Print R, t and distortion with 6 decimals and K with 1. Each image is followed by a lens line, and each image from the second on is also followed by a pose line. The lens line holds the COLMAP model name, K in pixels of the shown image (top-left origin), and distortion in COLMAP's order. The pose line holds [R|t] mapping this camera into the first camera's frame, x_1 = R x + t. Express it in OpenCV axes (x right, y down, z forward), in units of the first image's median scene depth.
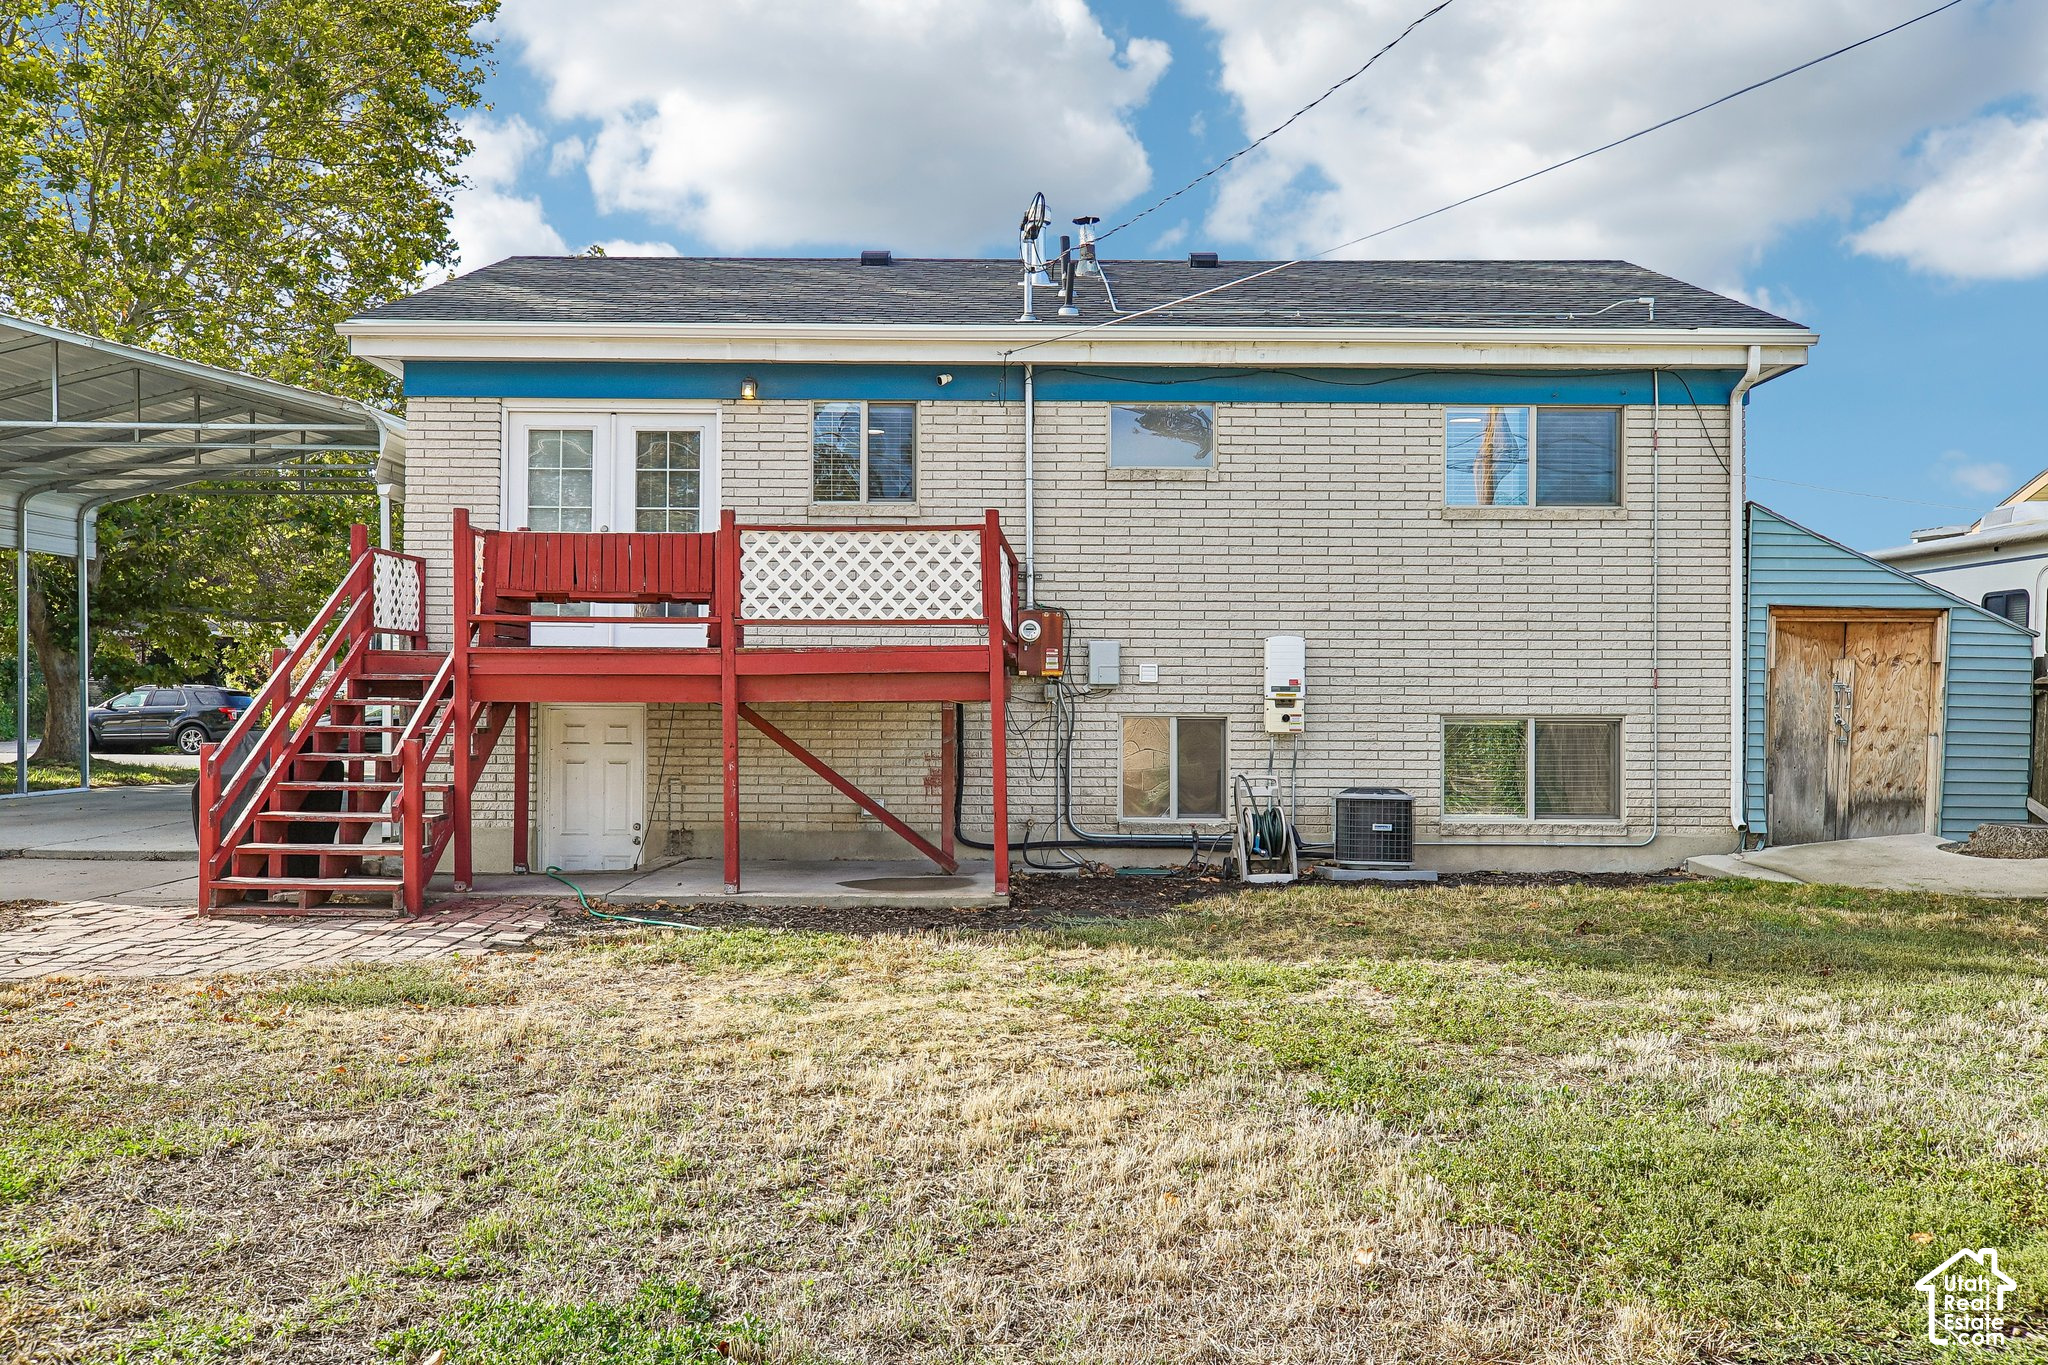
lens RADIAL K [[1658.3, 0, 1024.1], [0, 1658.3, 686.9], [0, 0, 1]] dist [-0.005535, 0.004706]
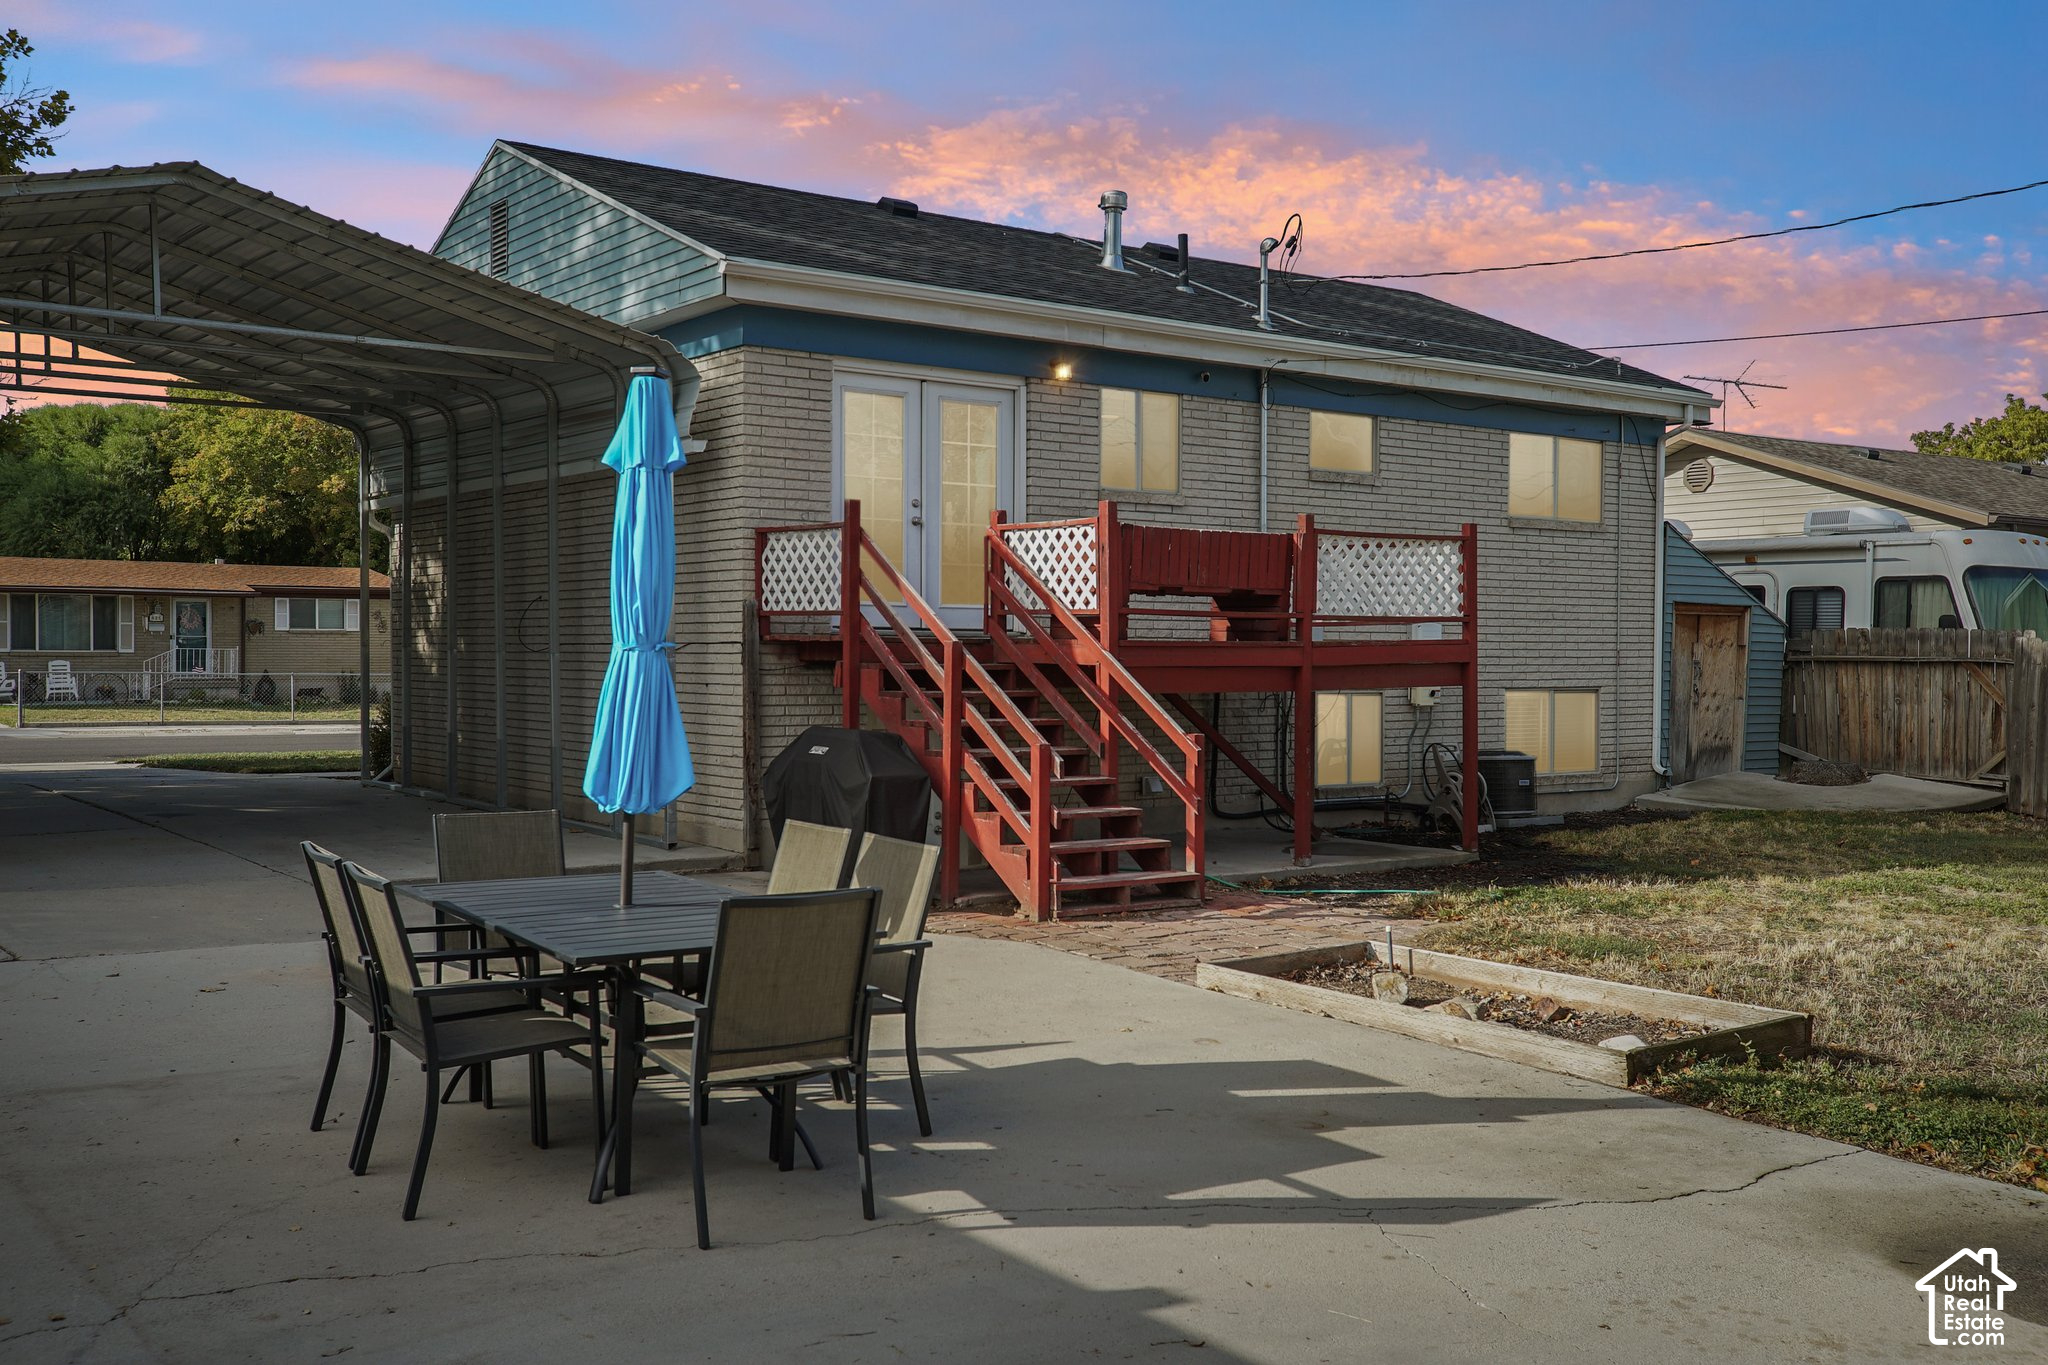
lens RADIAL K [[2002.6, 0, 1025.3], [0, 2002.6, 682.3], [0, 0, 1]] dist [-0.004186, 0.000000]
pose [[0.794457, -0.010918, 0.607222, -0.912390], [-0.007810, 0.999572, 0.028191, -0.026186], [-0.607270, -0.027139, 0.794032, 0.053094]]
